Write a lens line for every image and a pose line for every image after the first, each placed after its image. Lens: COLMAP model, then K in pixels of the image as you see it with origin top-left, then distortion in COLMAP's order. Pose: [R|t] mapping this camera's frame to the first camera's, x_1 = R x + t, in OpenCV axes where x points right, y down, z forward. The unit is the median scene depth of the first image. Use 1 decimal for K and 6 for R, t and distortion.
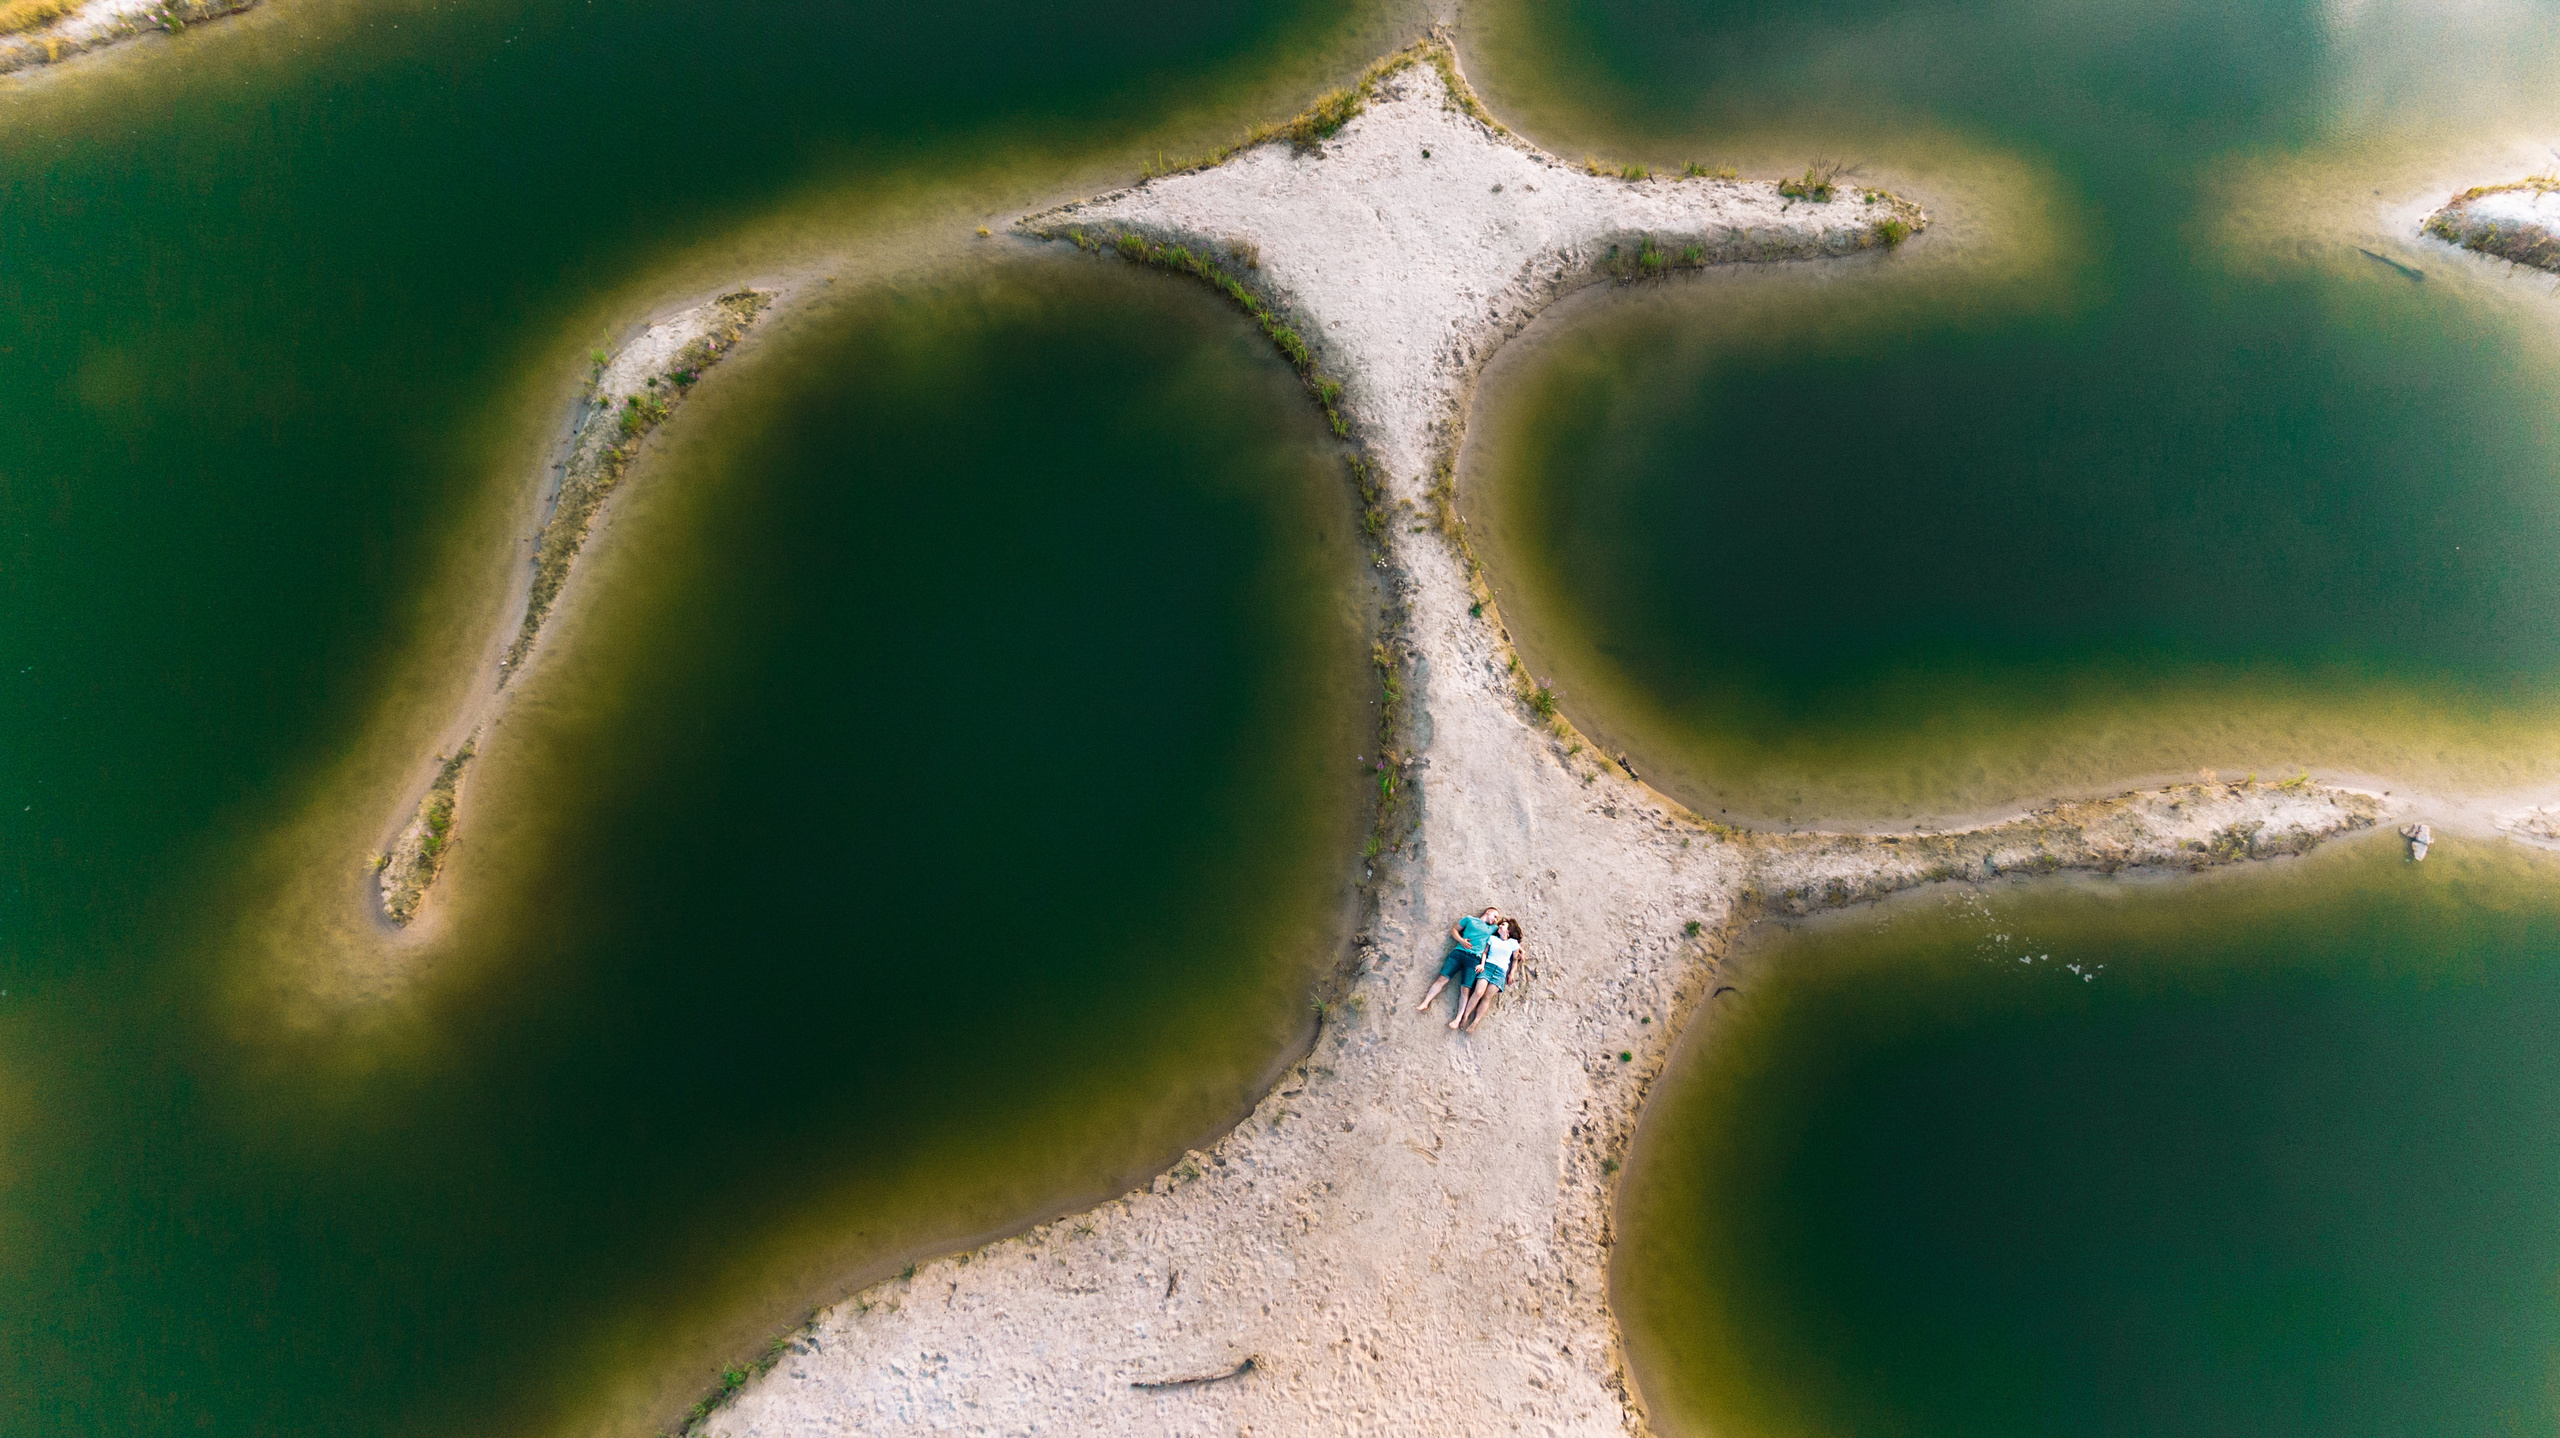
lens RADIAL K [[1822.6, 0, 1287.9], [0, 1822.6, 711.8], [0, 0, 1]] dist [0.064970, -0.114227]
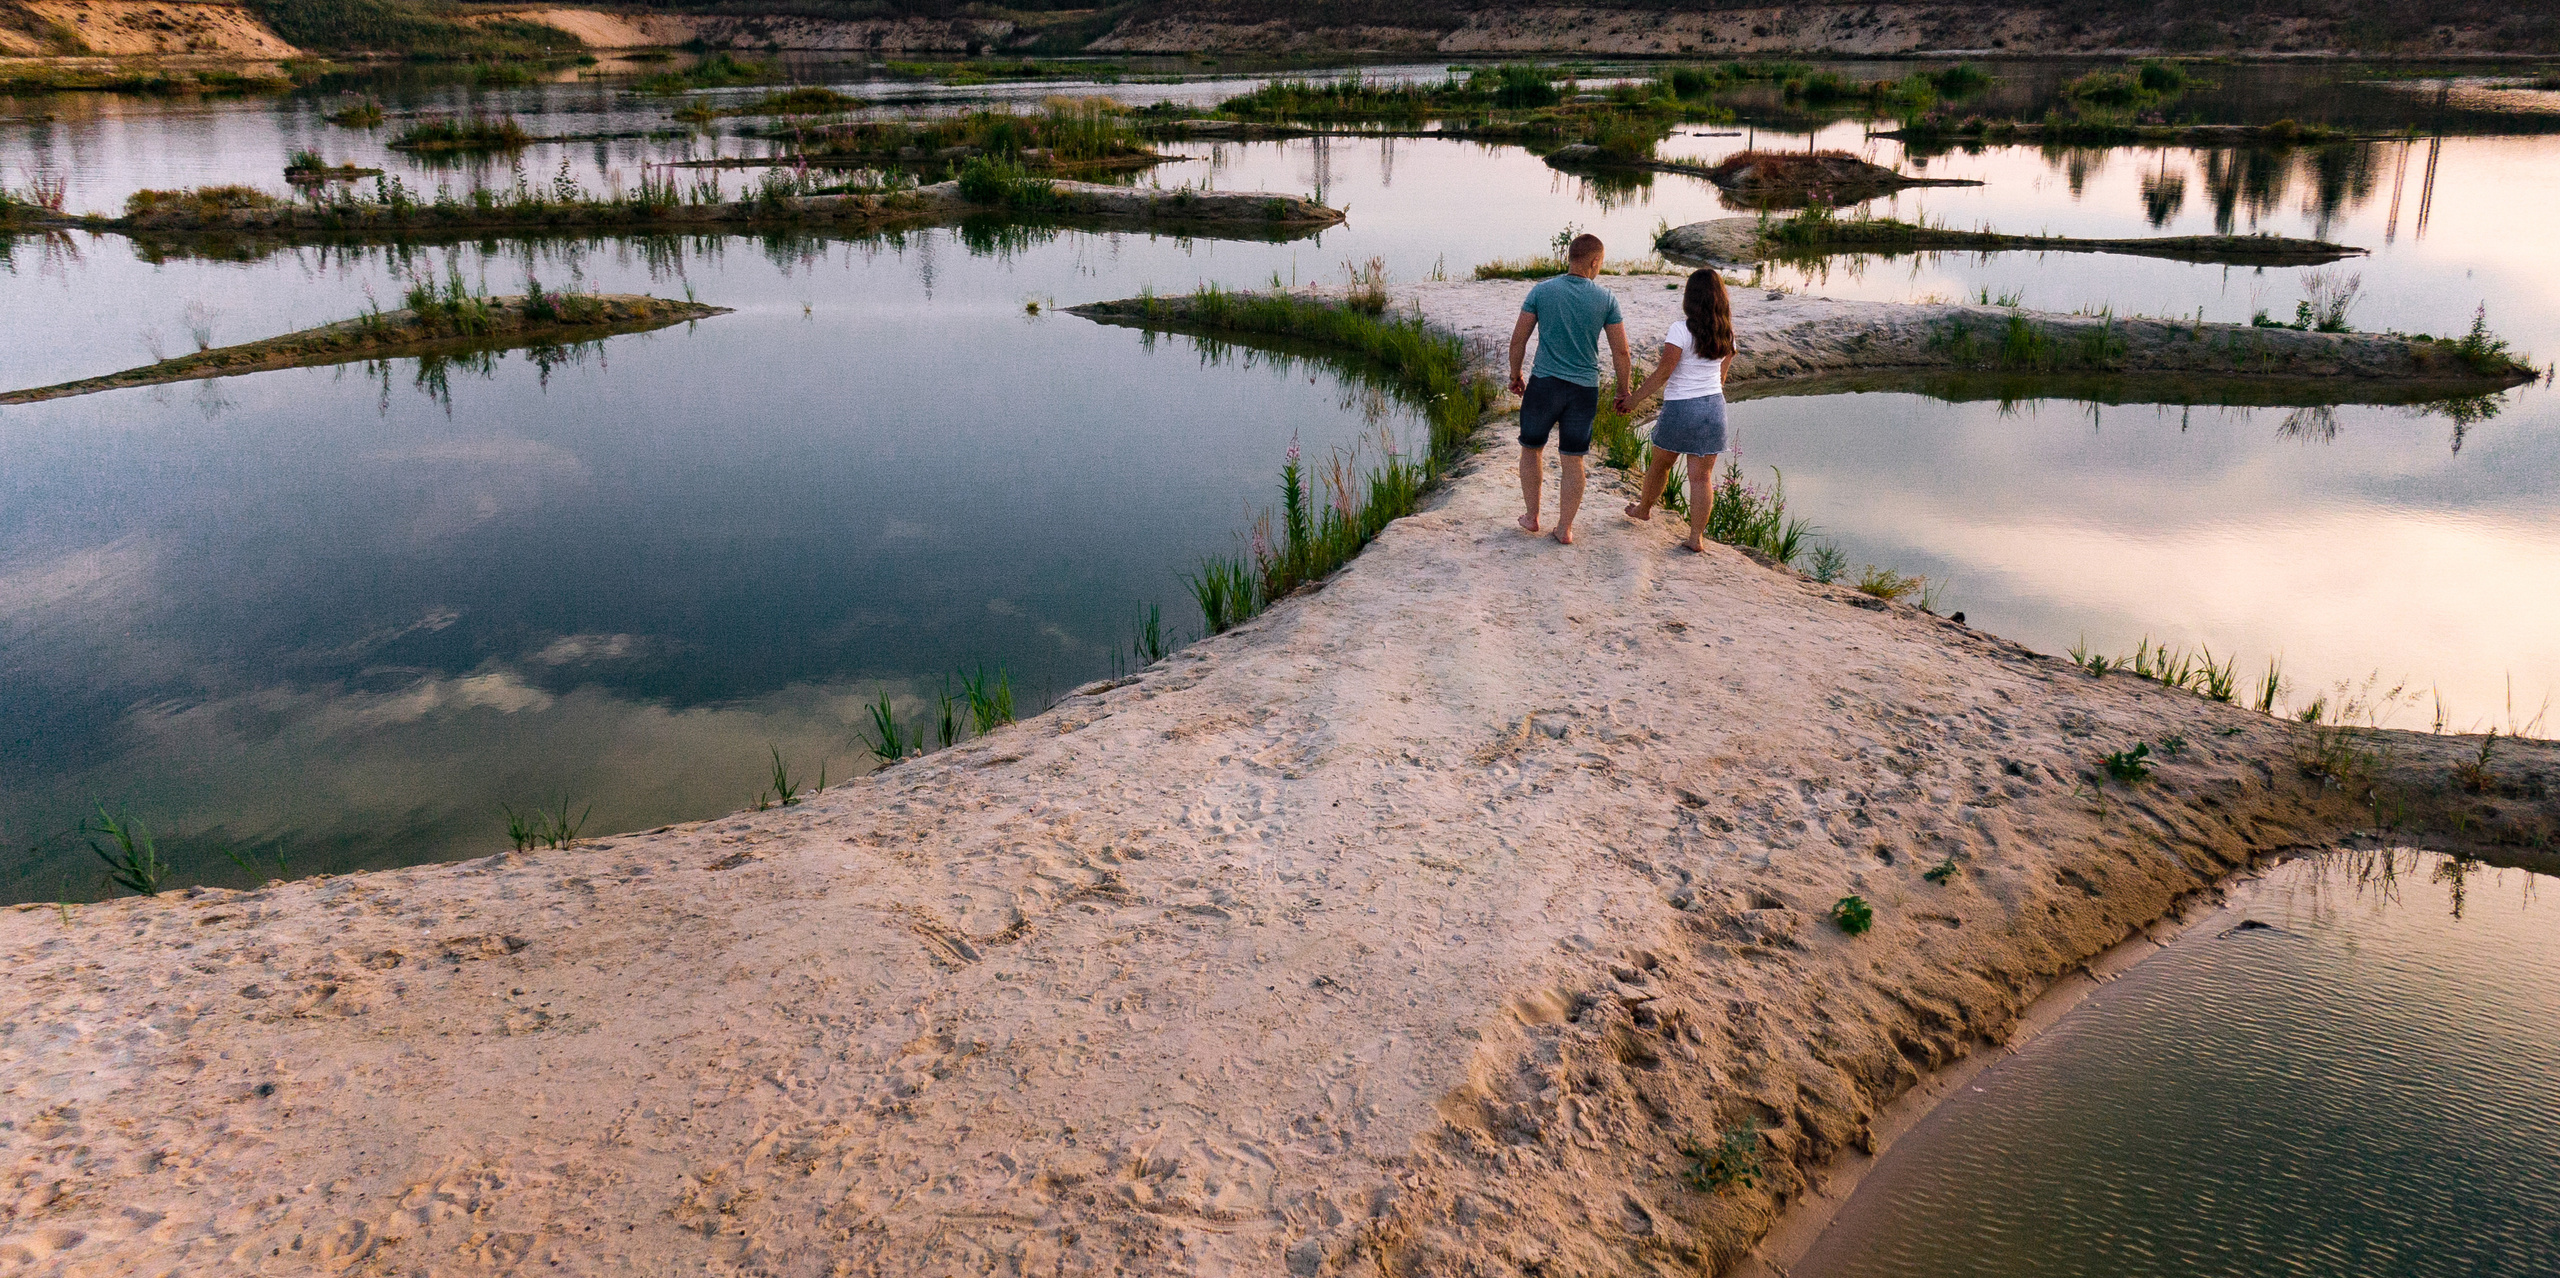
lens RADIAL K [[1818.1, 0, 1282.6], [0, 1818.1, 572.8], [0, 0, 1]] dist [0.044908, -0.070123]
pose [[0.954287, 0.086320, -0.286155, 0.170481], [-0.270334, 0.657658, -0.703140, 0.341446], [0.127497, 0.748355, 0.650930, 0.754287]]
